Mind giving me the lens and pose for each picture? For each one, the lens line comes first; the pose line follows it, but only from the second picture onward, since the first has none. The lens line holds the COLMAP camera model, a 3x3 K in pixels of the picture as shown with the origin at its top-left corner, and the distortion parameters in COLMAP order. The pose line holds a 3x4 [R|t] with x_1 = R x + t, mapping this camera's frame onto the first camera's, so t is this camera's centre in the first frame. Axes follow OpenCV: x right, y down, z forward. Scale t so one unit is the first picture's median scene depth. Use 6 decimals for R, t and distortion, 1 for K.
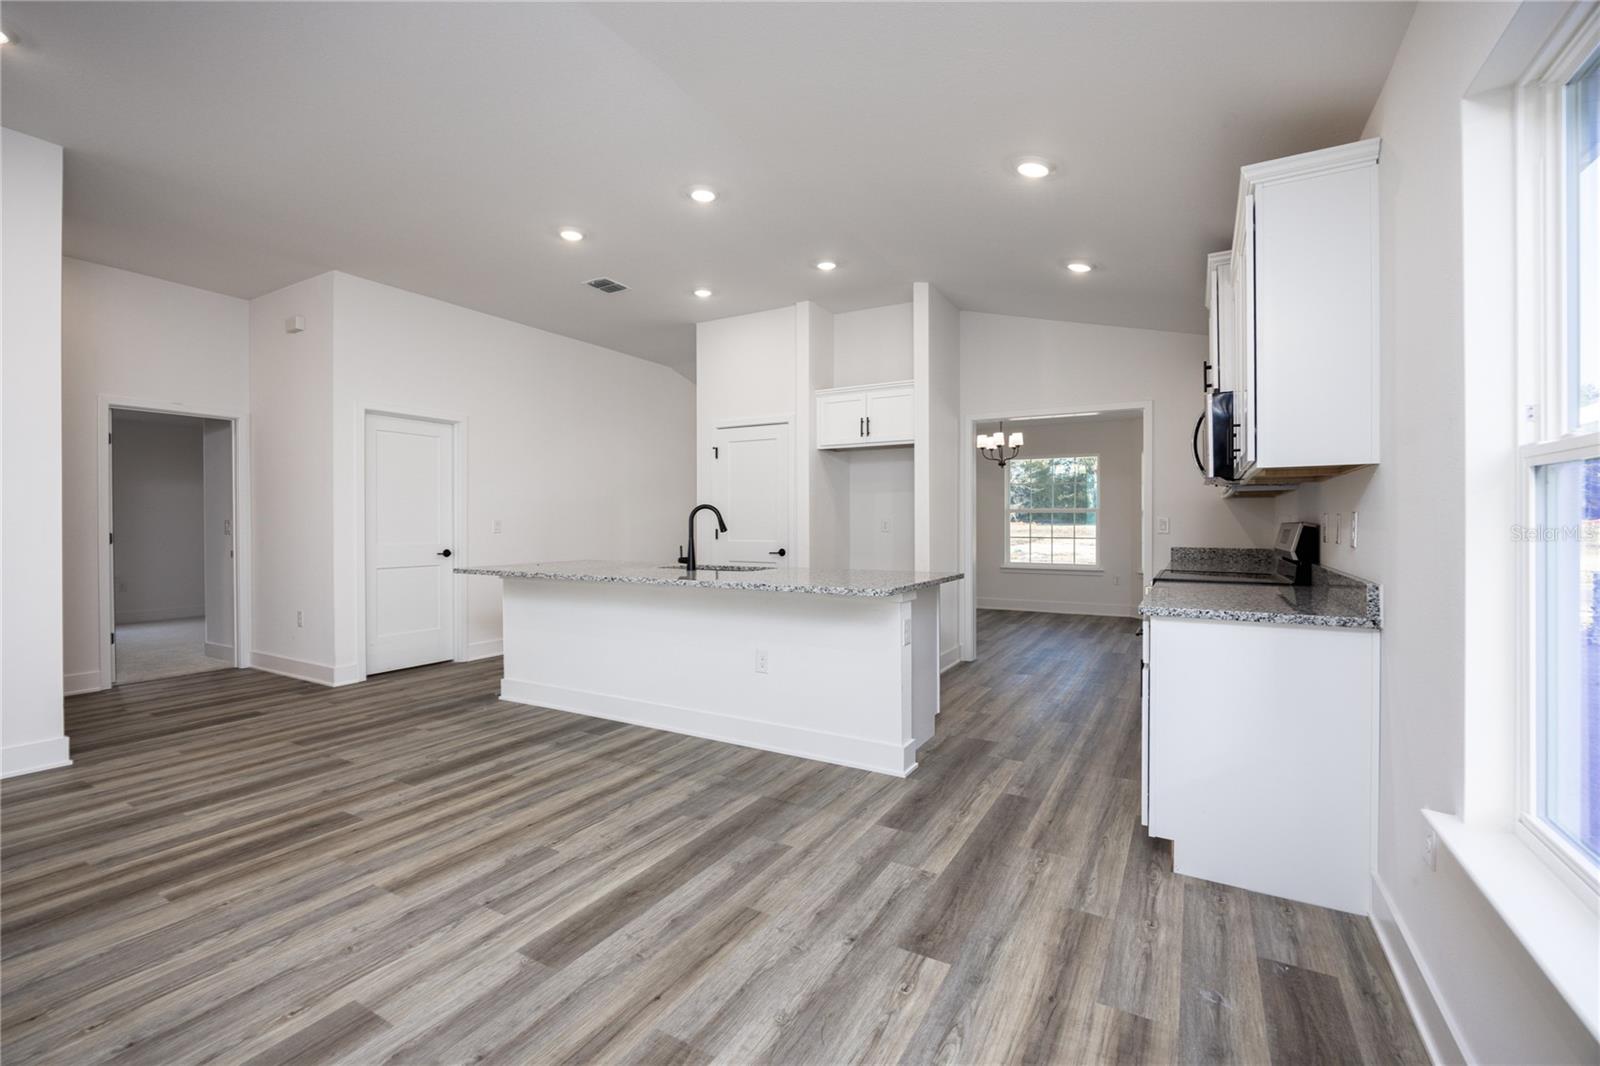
lens RADIAL K [[678.3, 0, 808.7], [0, 678.3, 528.3], [0, 0, 1]] dist [-0.003344, -0.000218]
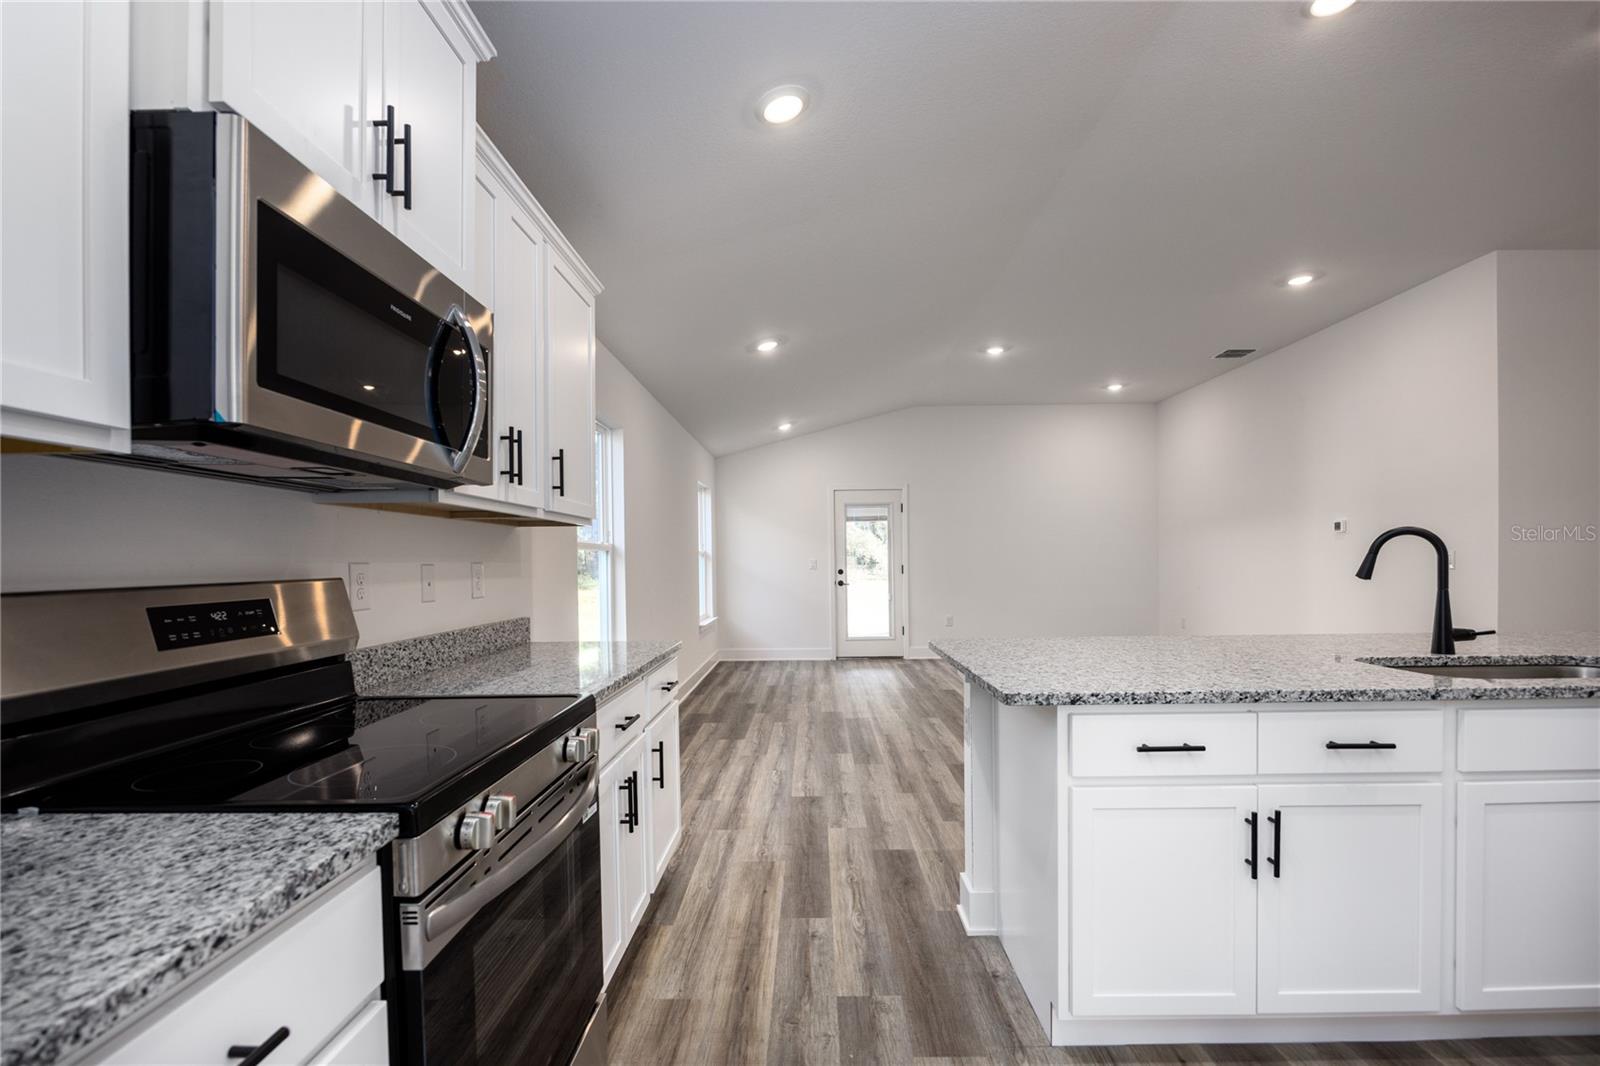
lens RADIAL K [[711.6, 0, 803.8], [0, 711.6, 567.5], [0, 0, 1]] dist [-0.014899, 0.000024]
pose [[-0.874218, 0.017902, -0.485203, 0.712755], [0.010235, 0.999777, 0.018446, -0.023711], [0.485425, 0.011160, -0.874207, 1.724839]]
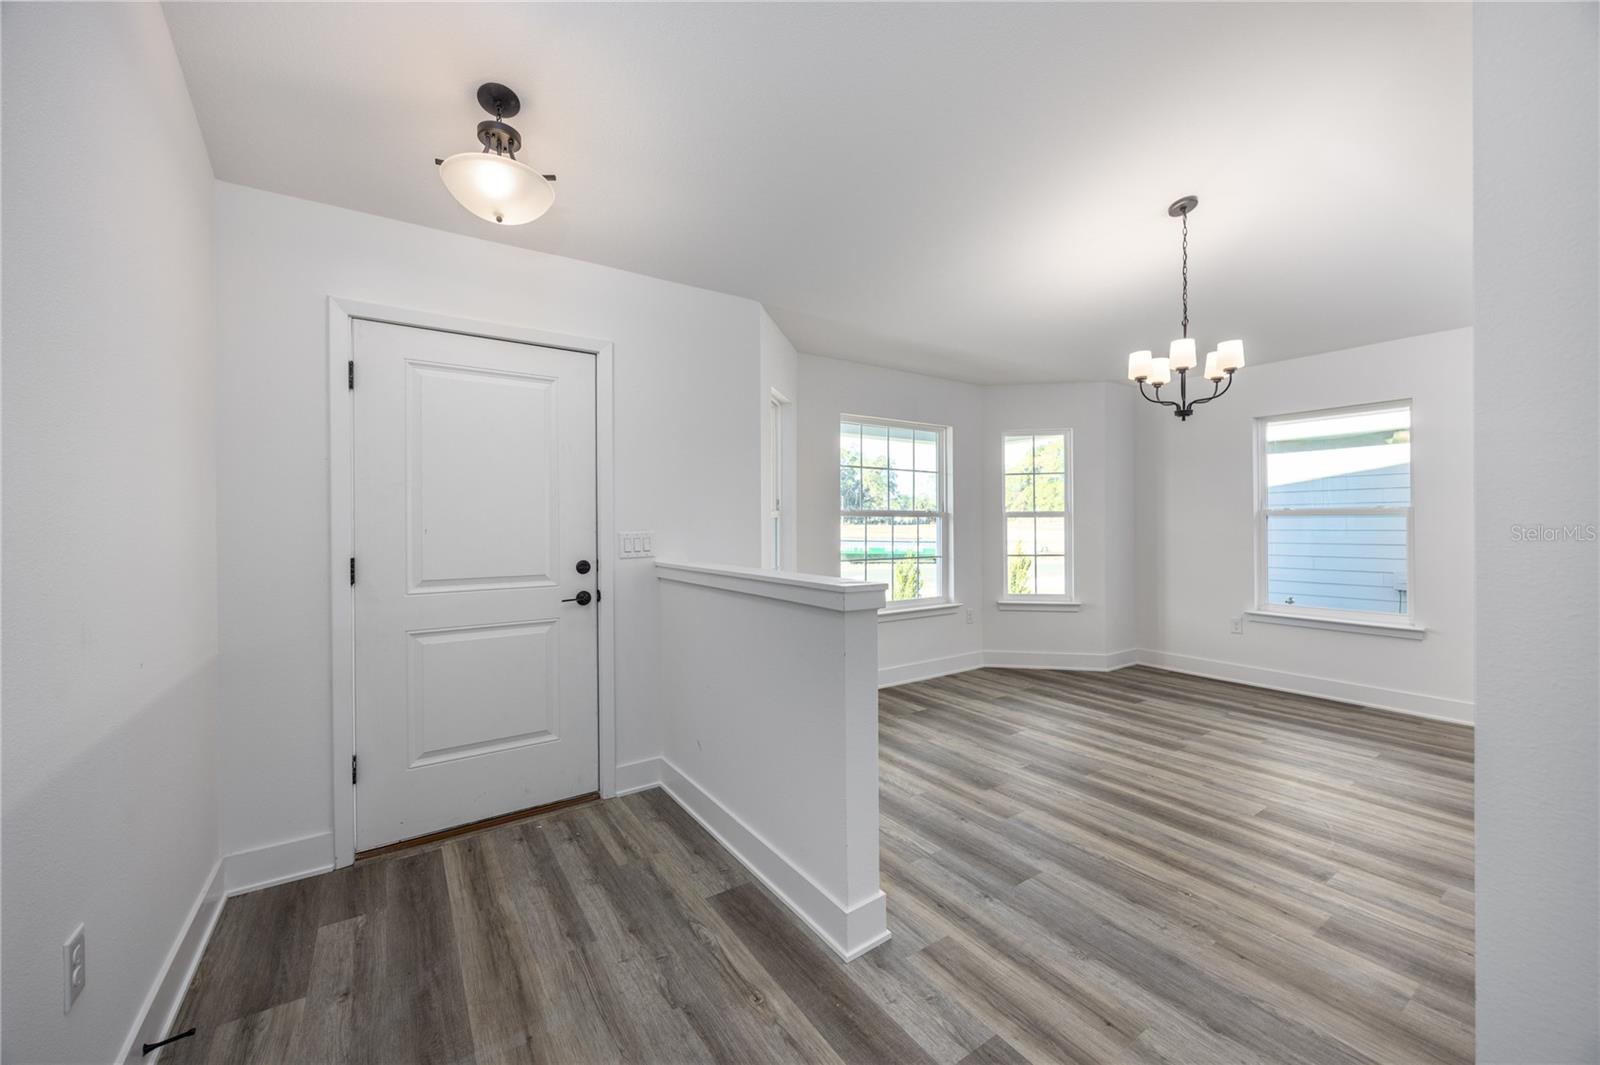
lens RADIAL K [[618.6, 0, 803.3], [0, 618.6, 523.9], [0, 0, 1]] dist [-0.000277, -0.000007]
pose [[0.439326, 0.002401, 0.898325, -0.533702], [0.013381, 0.999868, -0.009217, -0.040829], [-0.898228, 0.016069, 0.439236, 2.558968]]
